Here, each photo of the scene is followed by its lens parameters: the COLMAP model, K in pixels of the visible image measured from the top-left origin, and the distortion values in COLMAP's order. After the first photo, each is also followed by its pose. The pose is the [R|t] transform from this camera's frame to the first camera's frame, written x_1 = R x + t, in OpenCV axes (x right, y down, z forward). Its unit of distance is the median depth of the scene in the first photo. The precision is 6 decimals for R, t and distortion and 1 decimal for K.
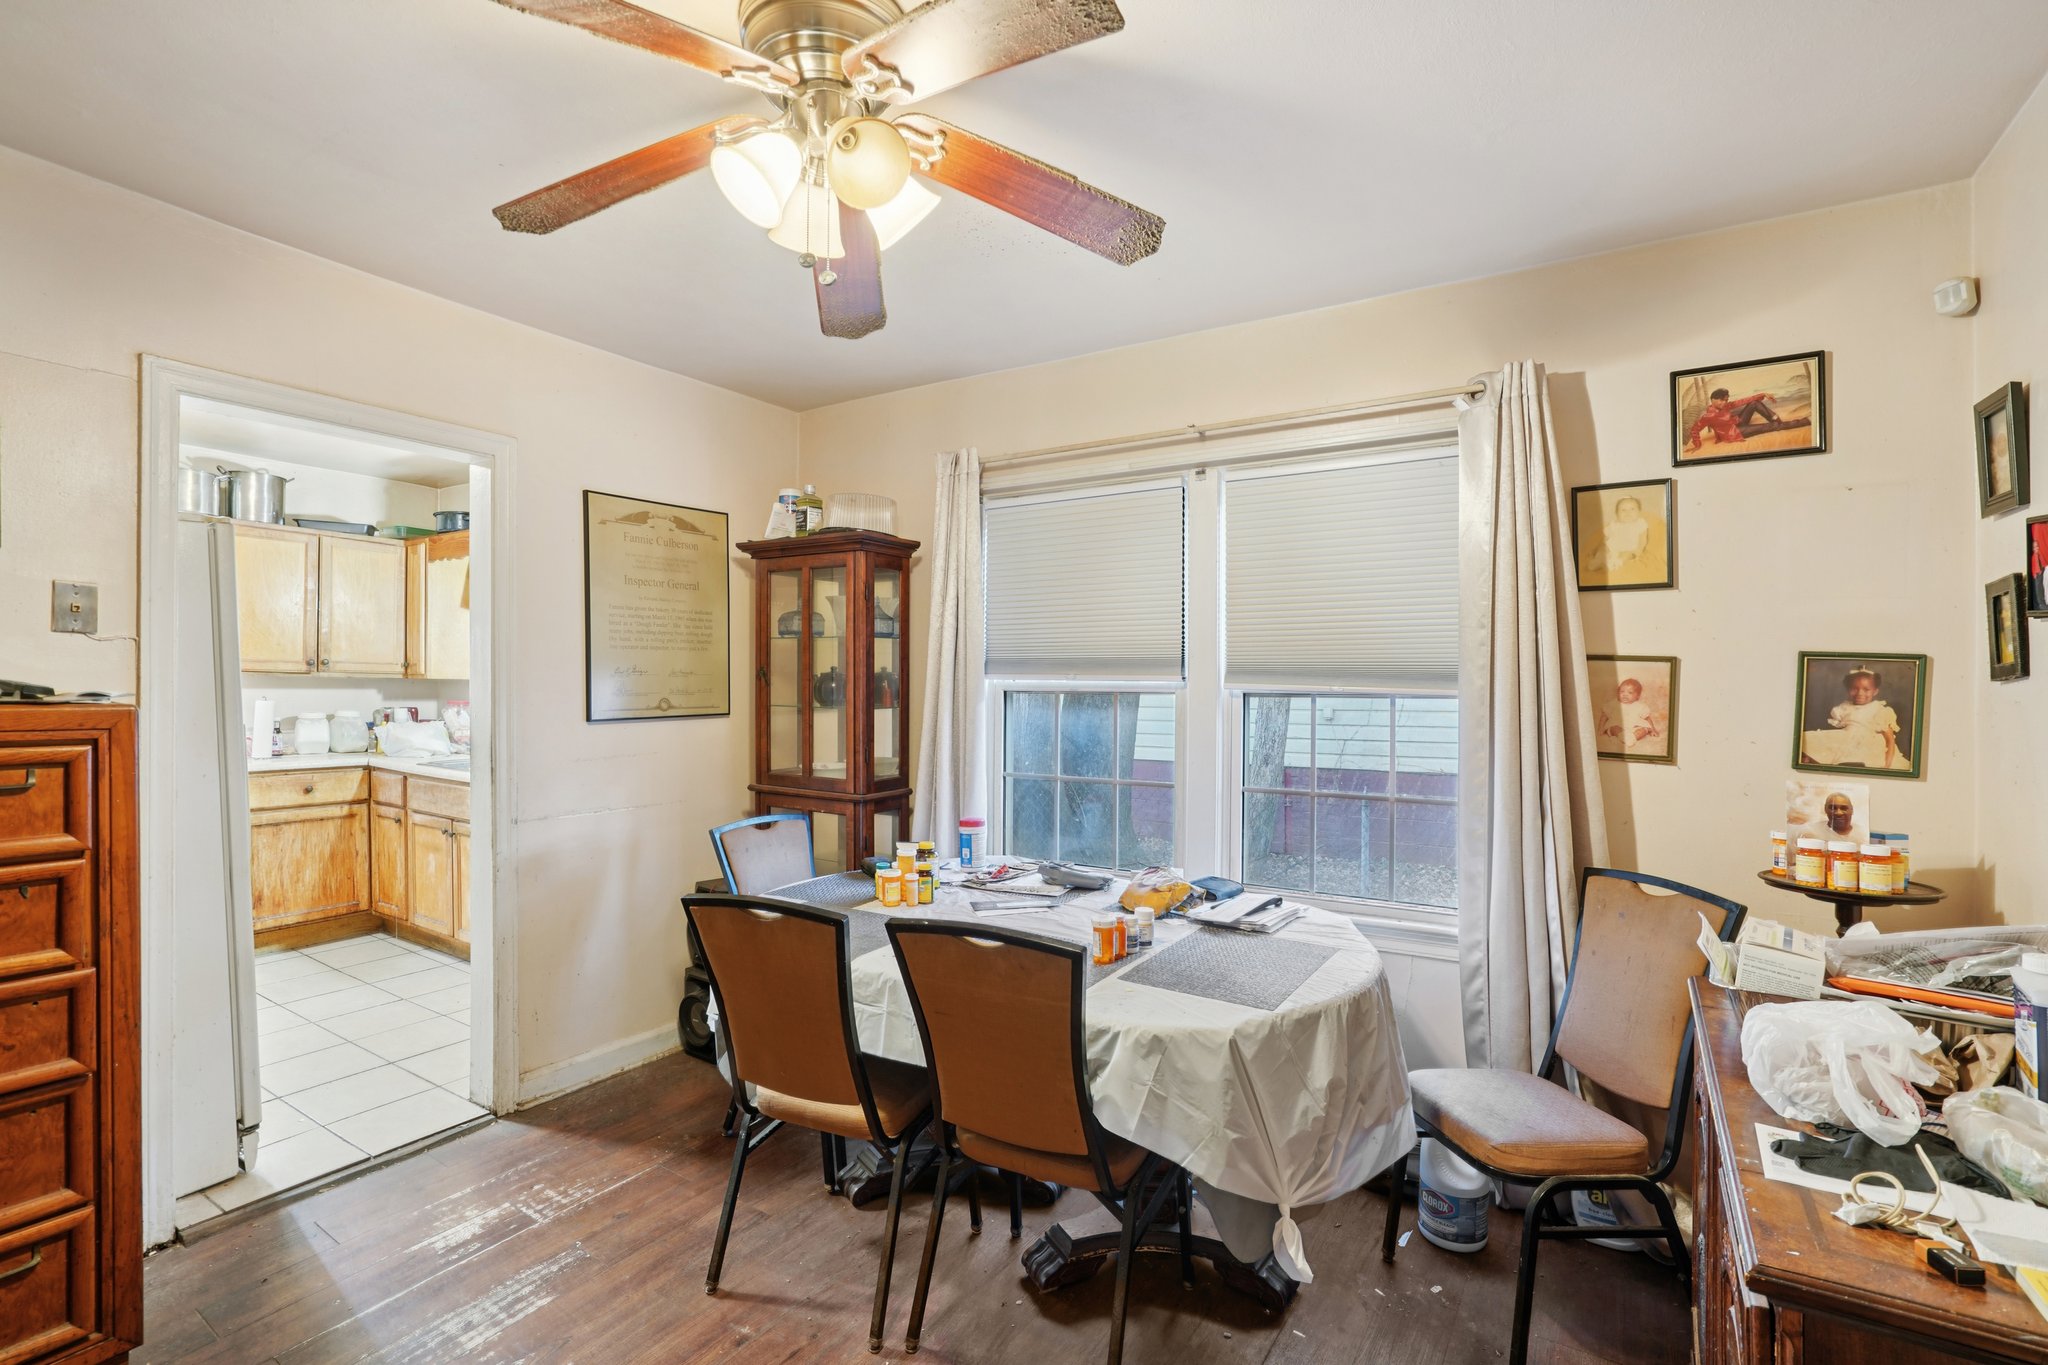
lens RADIAL K [[938.2, 0, 1011.3], [0, 938.2, 688.4], [0, 0, 1]] dist [-0.032676, 0.001921]
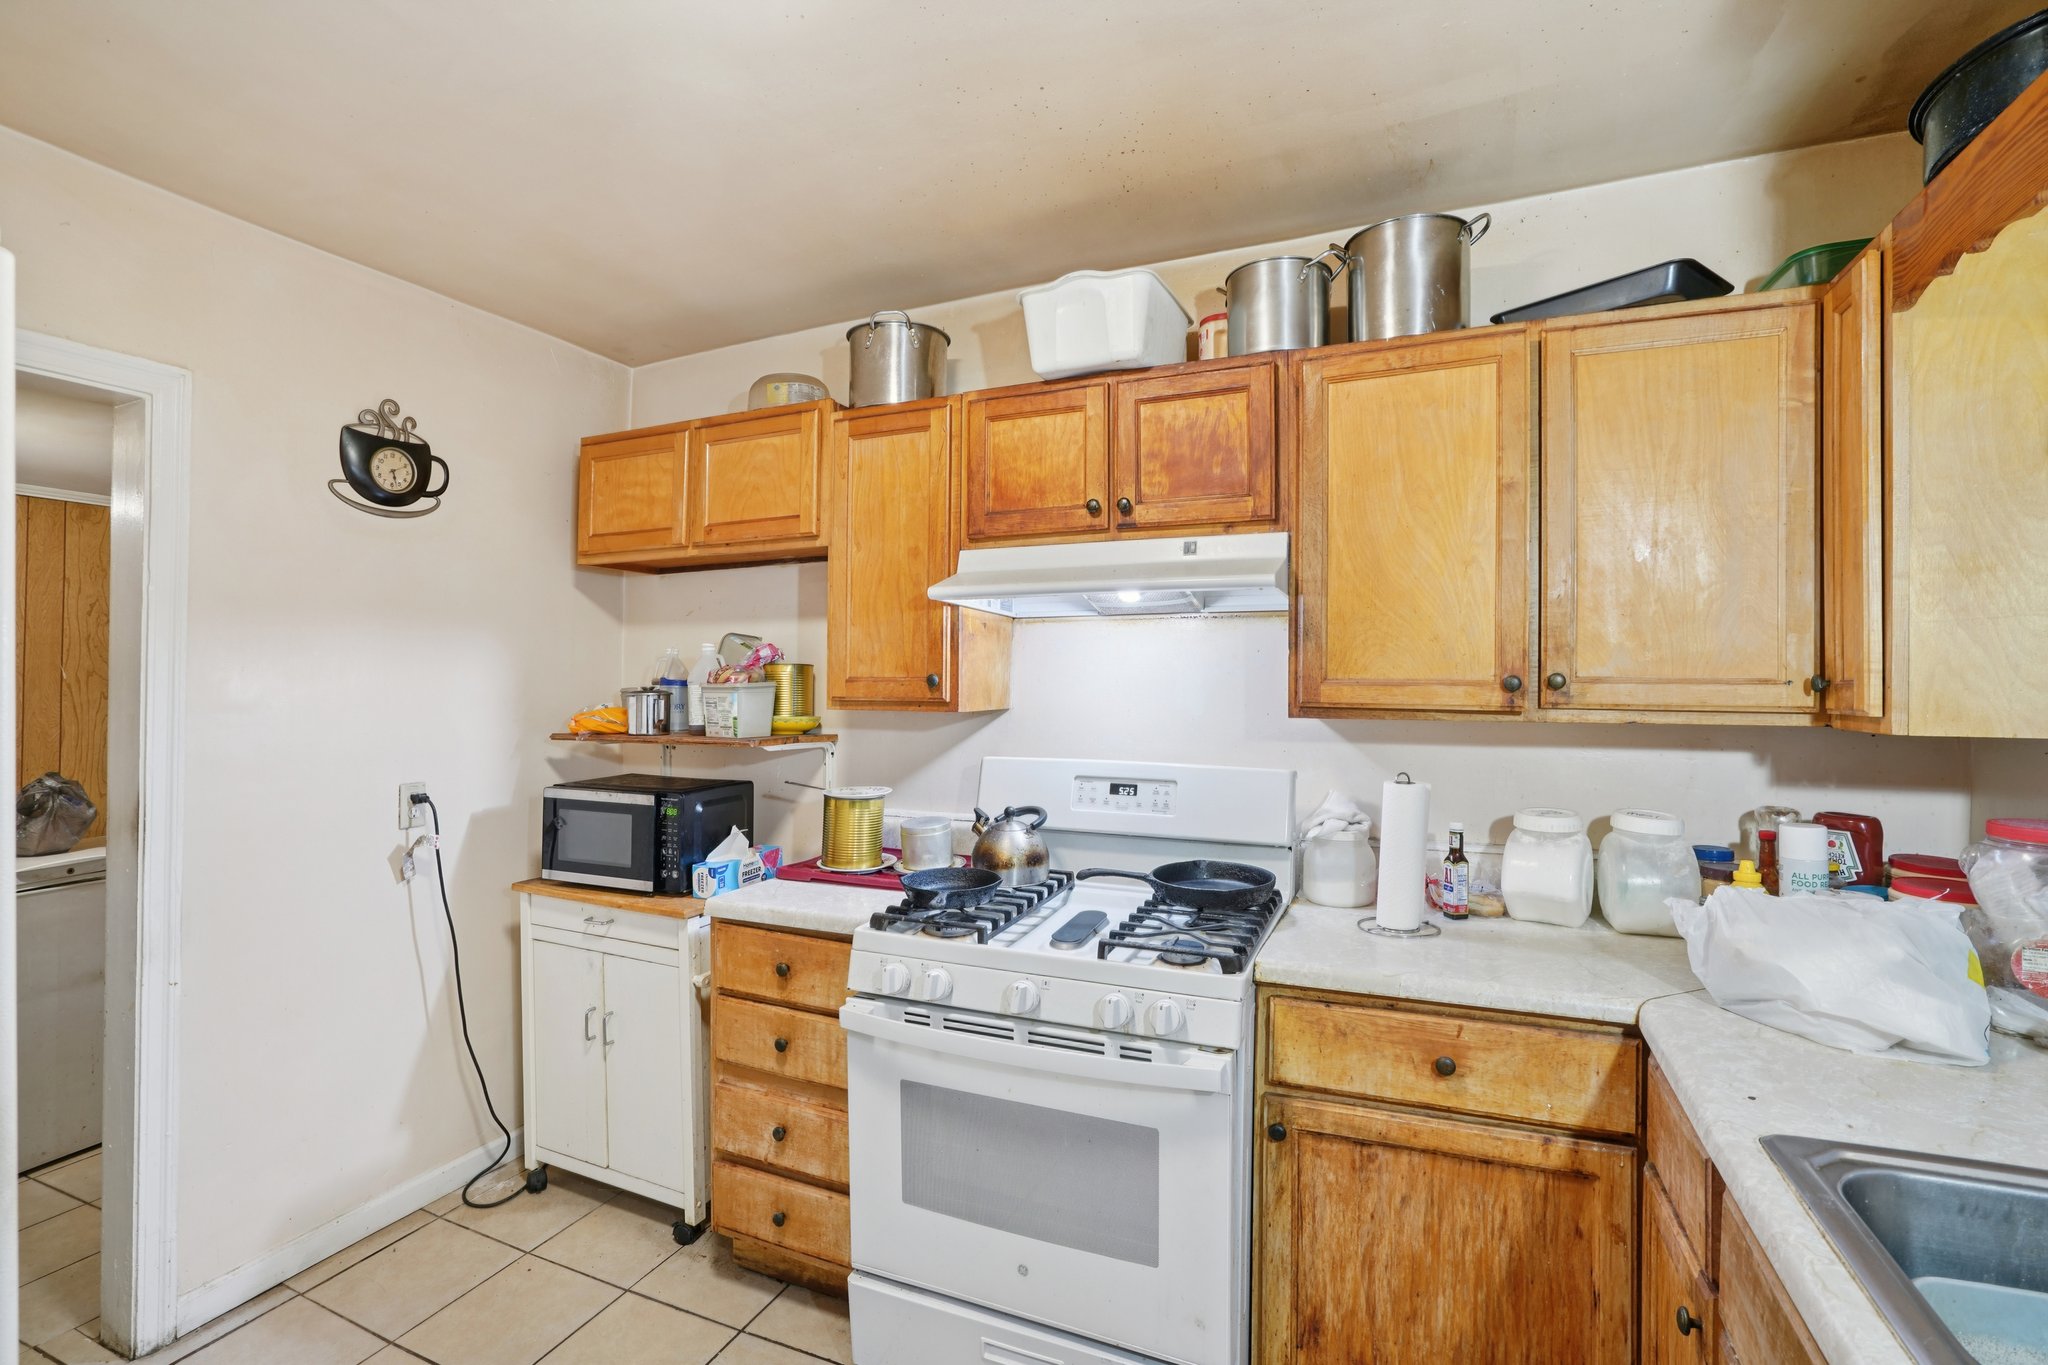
lens RADIAL K [[938.2, 0, 1010.9], [0, 938.2, 684.6], [0, 0, 1]] dist [-0.032676, 0.001921]
pose [[0.138425, 0.000162, -0.990373, -0.429044], [-0.002226, 0.999998, -0.000148, -0.027338], [0.990370, 0.002225, 0.138425, 0.756892]]
